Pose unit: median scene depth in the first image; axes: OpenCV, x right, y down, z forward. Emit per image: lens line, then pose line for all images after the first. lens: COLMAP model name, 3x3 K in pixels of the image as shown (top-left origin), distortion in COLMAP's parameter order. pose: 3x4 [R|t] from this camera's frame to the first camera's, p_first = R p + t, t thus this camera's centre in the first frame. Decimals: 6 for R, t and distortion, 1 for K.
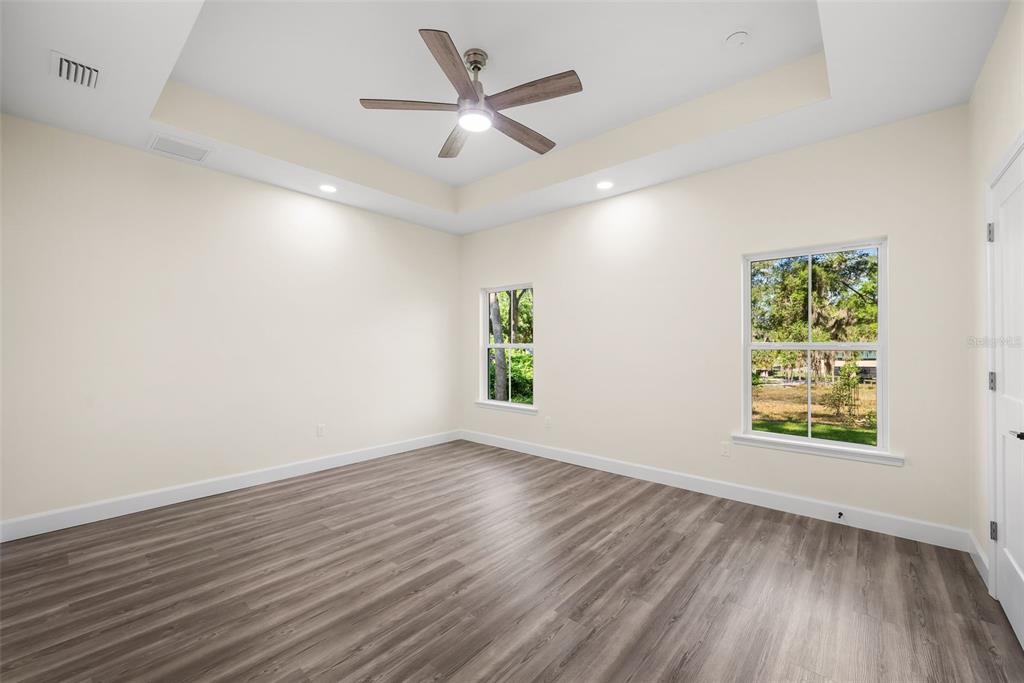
lens RADIAL K [[410.6, 0, 507.0], [0, 410.6, 343.3], [0, 0, 1]] dist [-0.001257, -0.000052]
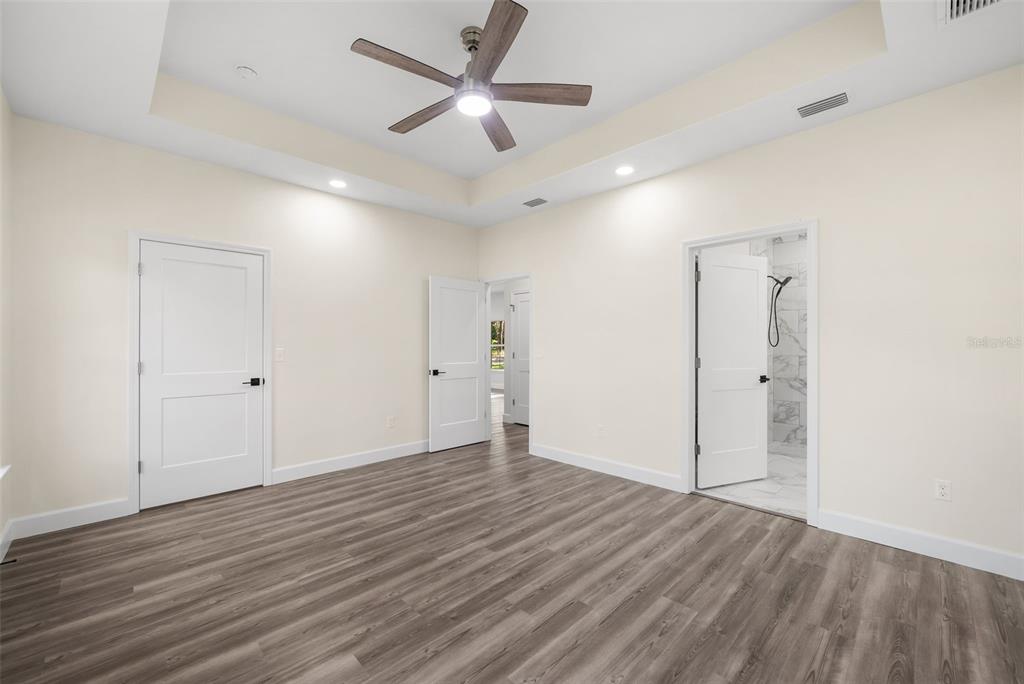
lens RADIAL K [[410.6, 0, 507.0], [0, 410.6, 343.8], [0, 0, 1]] dist [-0.001257, -0.000052]
pose [[-0.997349, 0.001235, 0.072759, -0.220877], [0.000556, 0.999956, -0.009352, 0.013977], [-0.072767, -0.009287, -0.997306, 1.923049]]
